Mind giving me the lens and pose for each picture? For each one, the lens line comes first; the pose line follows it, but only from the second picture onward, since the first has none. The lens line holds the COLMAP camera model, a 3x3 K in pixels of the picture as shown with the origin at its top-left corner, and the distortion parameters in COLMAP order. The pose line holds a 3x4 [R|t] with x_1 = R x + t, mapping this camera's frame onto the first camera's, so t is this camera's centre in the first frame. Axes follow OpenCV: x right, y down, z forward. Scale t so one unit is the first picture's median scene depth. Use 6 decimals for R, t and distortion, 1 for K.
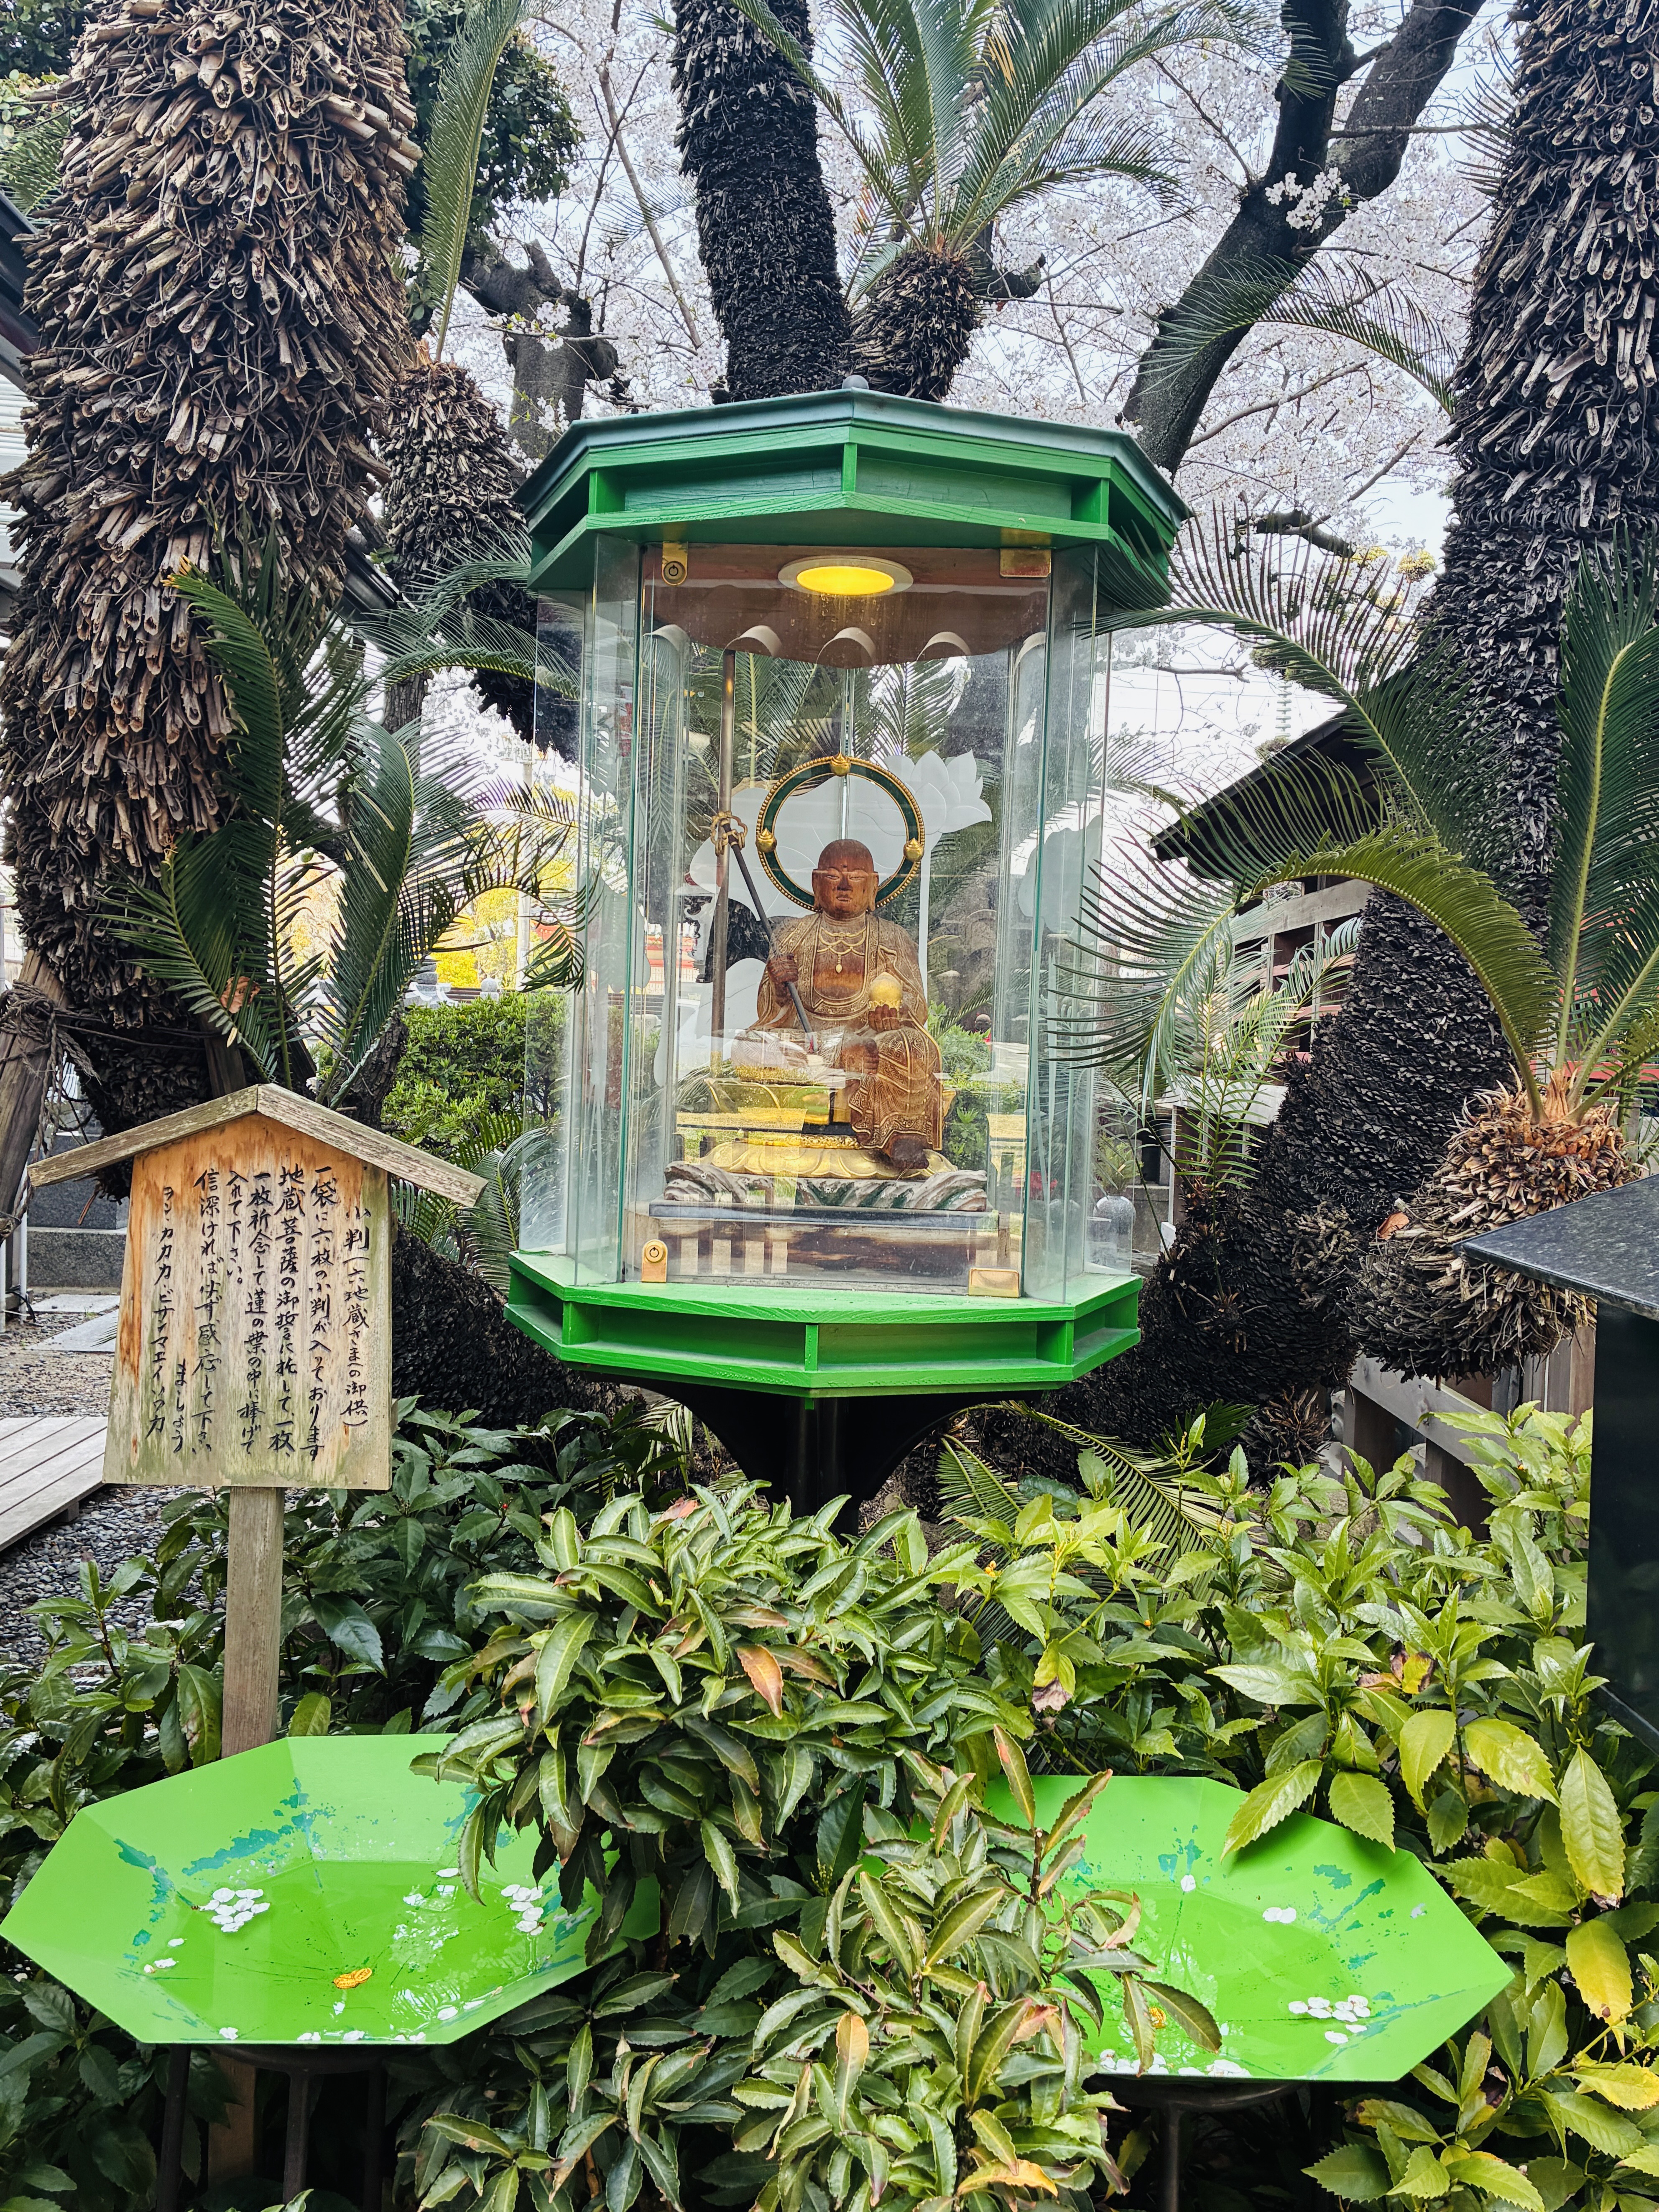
lens RADIAL K [[1774.0, 0, 831.2], [0, 1774.0, 1105.7], [0, 0, 1]] dist [0.032086, 0.017341]
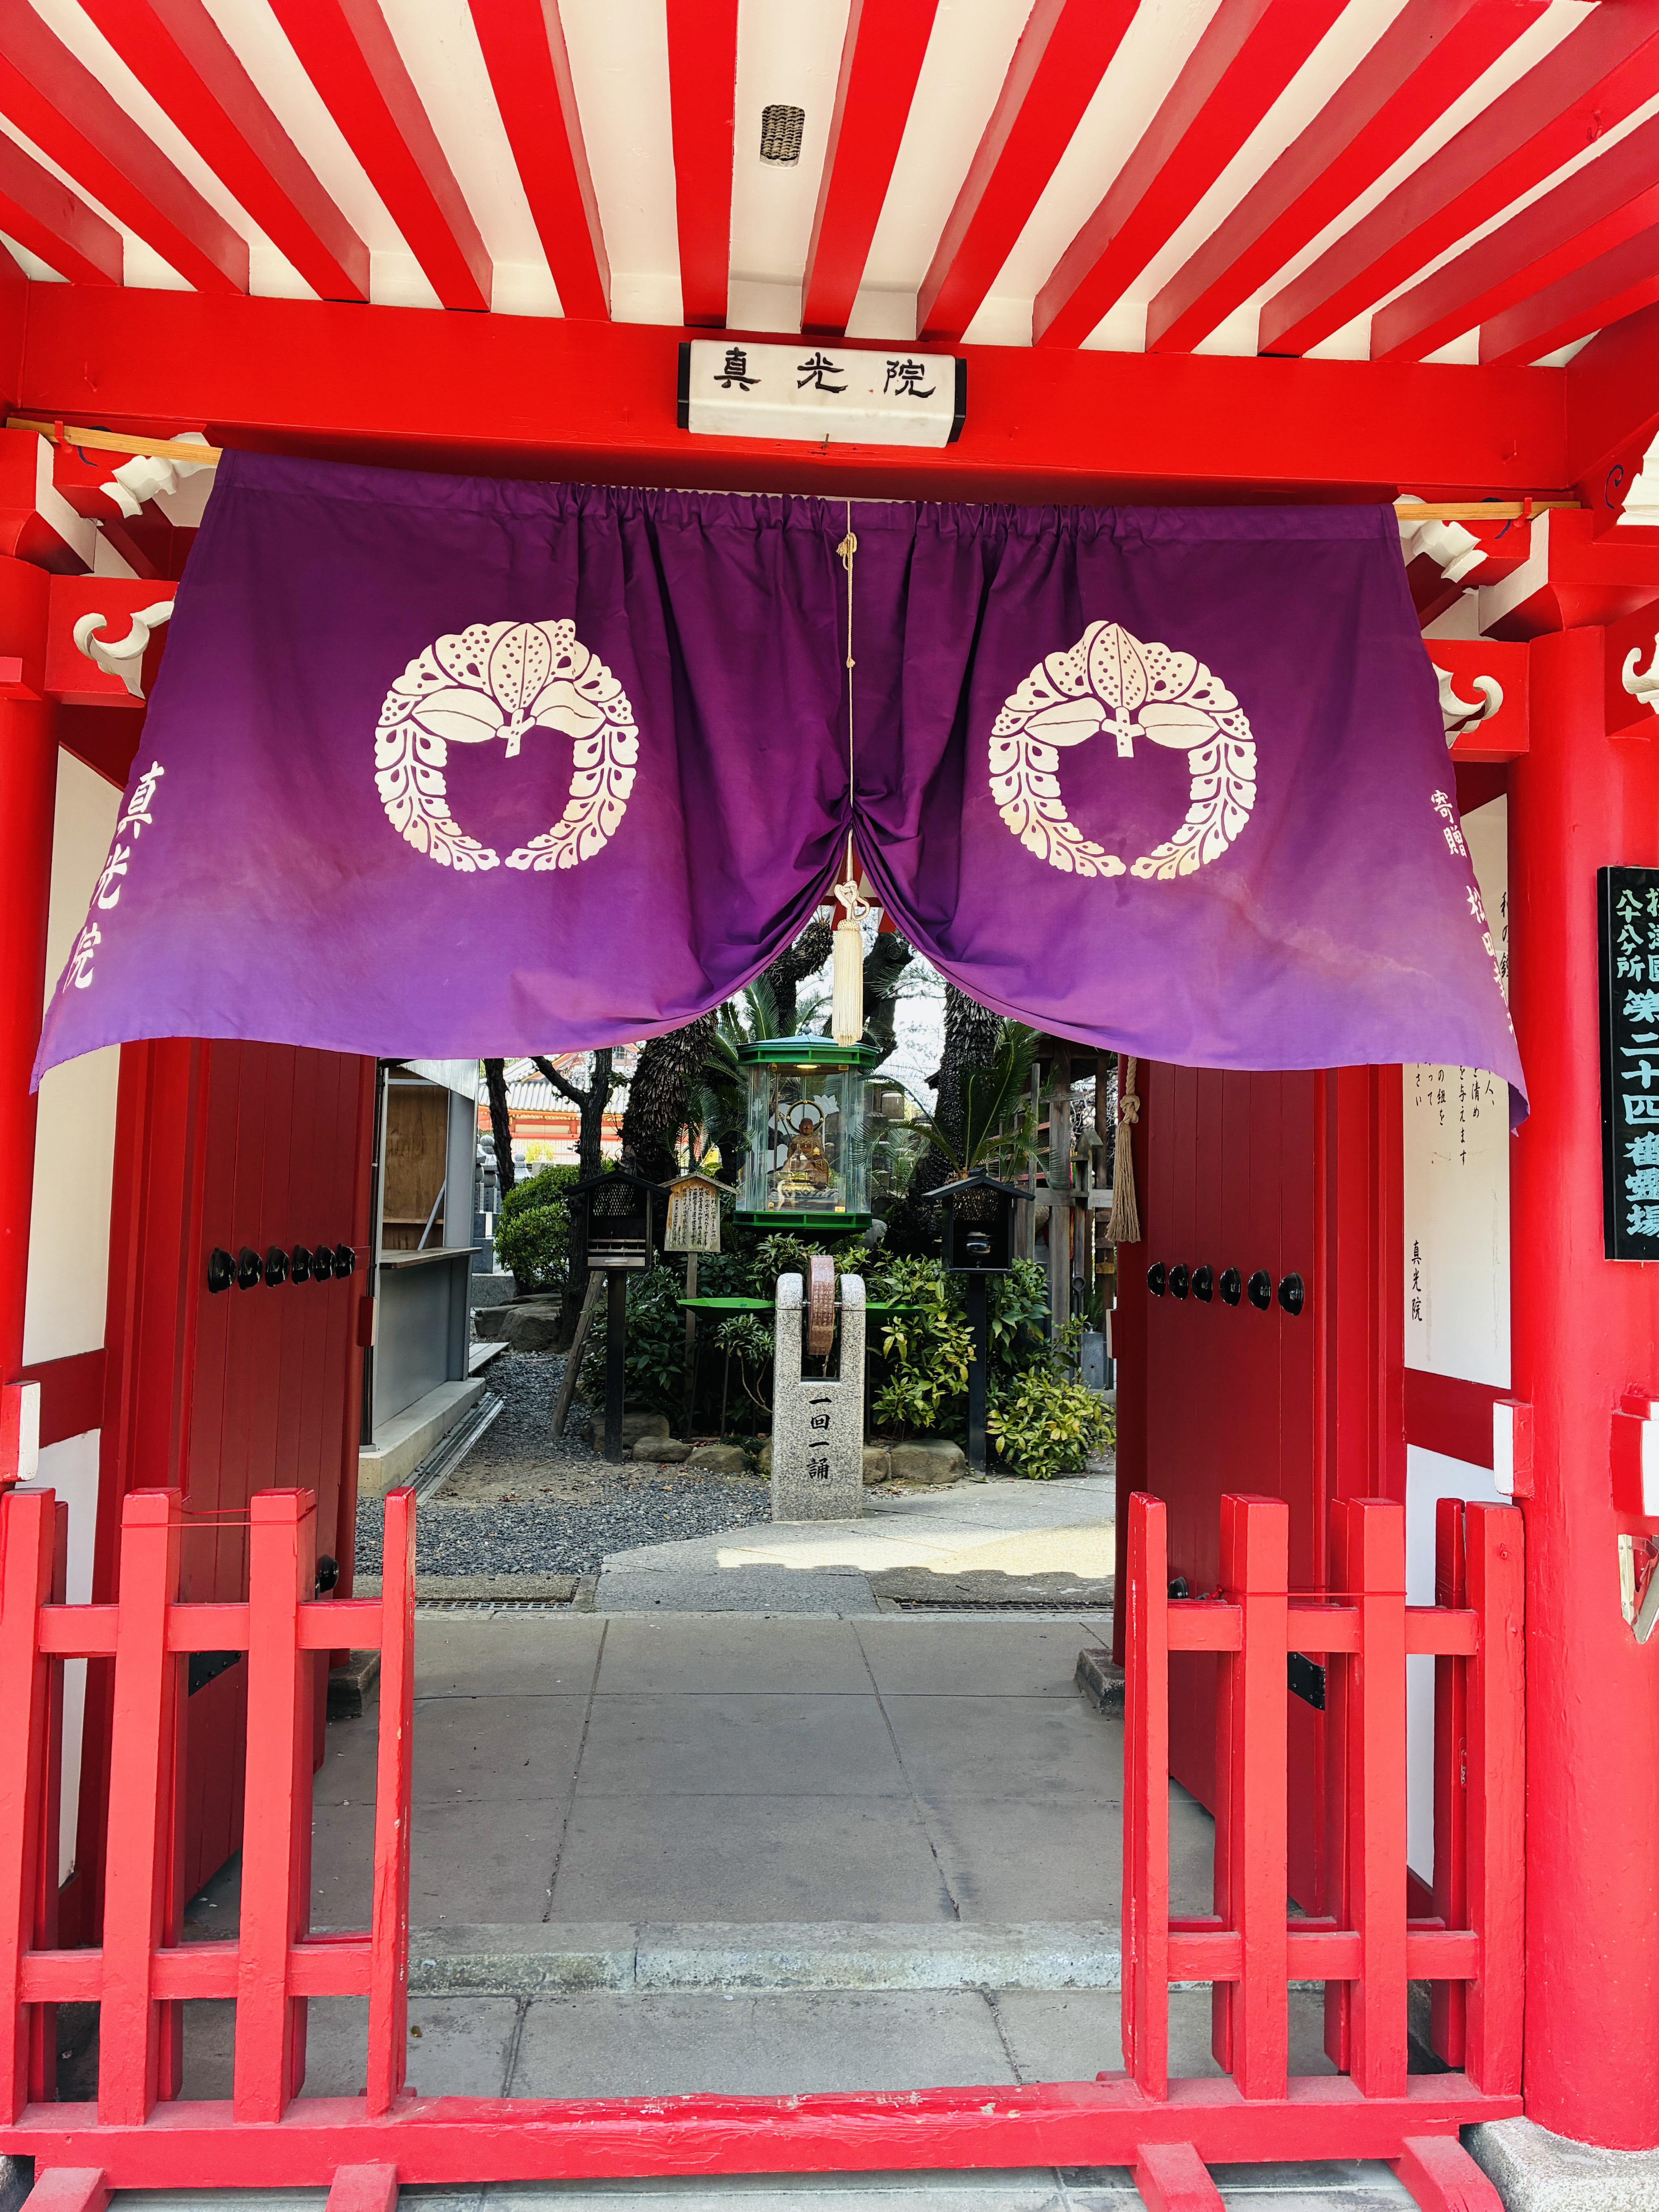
lens RADIAL K [[1774.1, 0, 830.0], [0, 1774.1, 1104.4], [0, 0, 1]] dist [0.032086, 0.017341]
pose [[0.997439, -0.008029, 0.071070, -0.278124], [0.013899, 0.996495, -0.082487, 0.208982], [-0.070158, 0.083263, 0.994055, -3.856960]]
